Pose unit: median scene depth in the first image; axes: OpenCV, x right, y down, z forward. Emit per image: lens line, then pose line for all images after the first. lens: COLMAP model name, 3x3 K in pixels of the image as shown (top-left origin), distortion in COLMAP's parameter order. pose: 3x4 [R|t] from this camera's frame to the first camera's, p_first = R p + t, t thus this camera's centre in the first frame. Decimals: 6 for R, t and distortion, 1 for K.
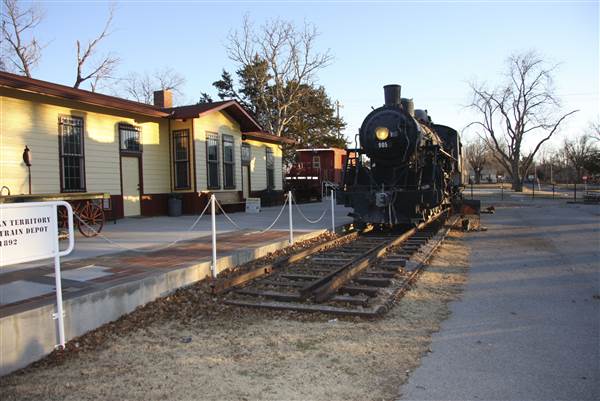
lens RADIAL K [[468.3, 0, 296.0], [0, 468.3, 207.0], [0, 0, 1]] dist [-0.178194, 0.140488]
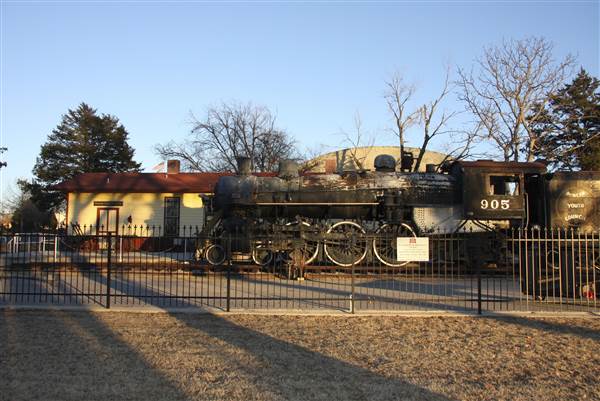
lens RADIAL K [[568.8, 0, 300.0], [0, 568.8, 200.5], [0, 0, 1]] dist [-0.075634, 0.124151]
pose [[0.316484, -0.047835, -0.947391, 1.879173], [-0.053721, 0.996221, -0.068247, -0.042230], [0.947075, 0.072494, 0.312718, 0.686199]]
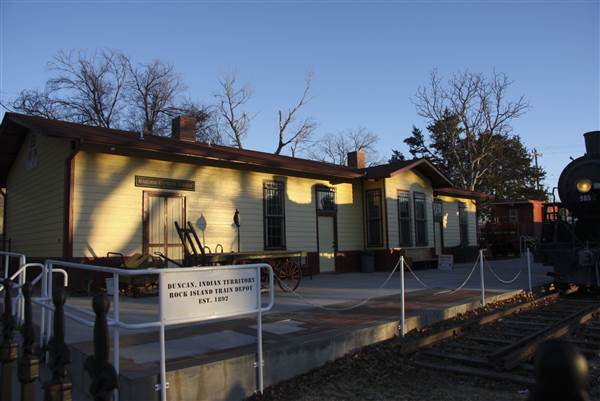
lens RADIAL K [[465.6, 0, 298.4], [0, 465.6, 204.1], [0, 0, 1]] dist [-0.181223, 0.143050]
pose [[0.917706, -0.032662, -0.395915, 0.010786], [-0.015900, 0.992796, -0.118758, -0.008328], [0.396941, 0.115279, 0.910576, -0.019608]]
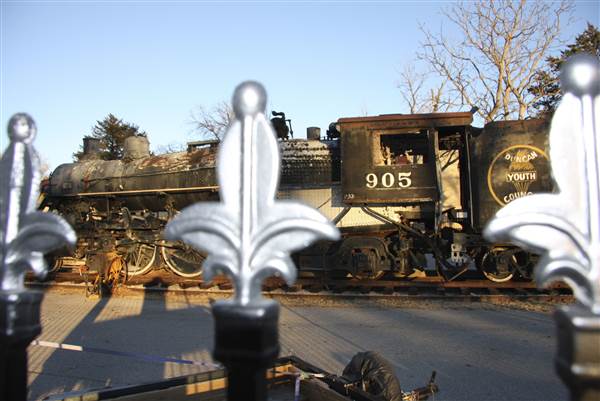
lens RADIAL K [[465.6, 0, 298.4], [0, 465.6, 204.1], [0, 0, 1]] dist [-0.181223, 0.143050]
pose [[0.111210, -0.047044, -0.992683, 1.343811], [-0.032204, 0.998184, -0.050912, -0.080672], [0.993275, 0.037630, 0.109493, 1.434308]]
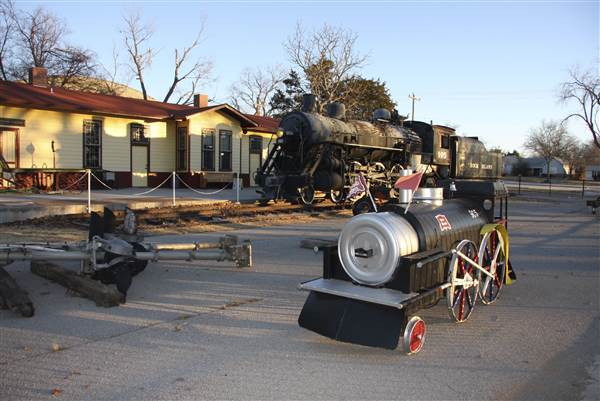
lens RADIAL K [[468.3, 0, 296.0], [0, 468.3, 207.0], [0, 0, 1]] dist [-0.178194, 0.140488]
pose [[0.947313, 0.062018, -0.314250, 0.633379], [-0.053026, 0.997904, 0.037090, 0.004674], [0.315891, -0.018473, 0.948616, -0.260595]]
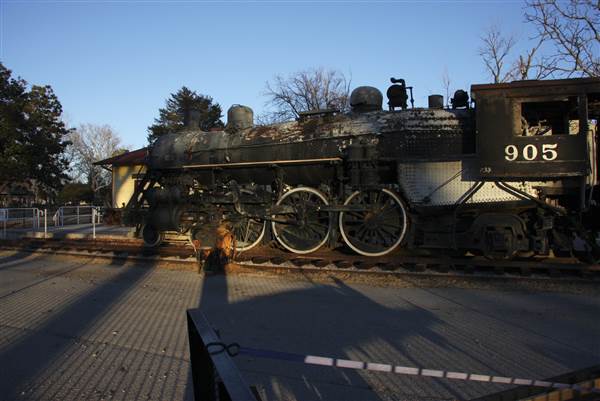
lens RADIAL K [[465.6, 0, 298.4], [0, 465.6, 204.1], [0, 0, 1]] dist [-0.181223, 0.143050]
pose [[-0.012543, 0.012230, -0.999847, 1.285459], [-0.040769, 0.999087, 0.012733, -0.080112], [0.999090, 0.040922, -0.012033, 1.322881]]
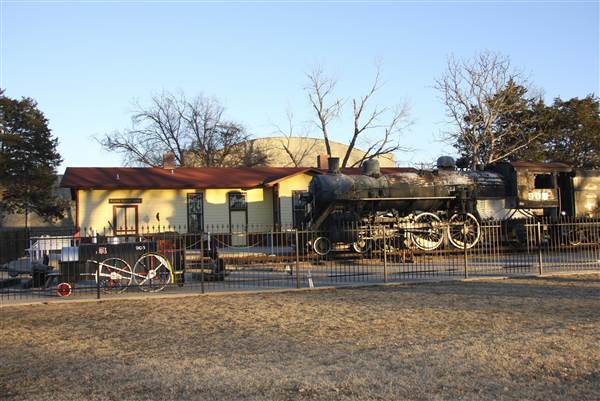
lens RADIAL K [[640.2, 0, 300.0], [0, 640.2, 200.5], [0, 0, 1]] dist [0.007368, 0.028340]
pose [[0.623456, -0.040046, -0.780832, 1.810446], [-0.013962, 0.997958, -0.062329, -0.001283], [0.781734, 0.049761, 0.621624, -0.353078]]
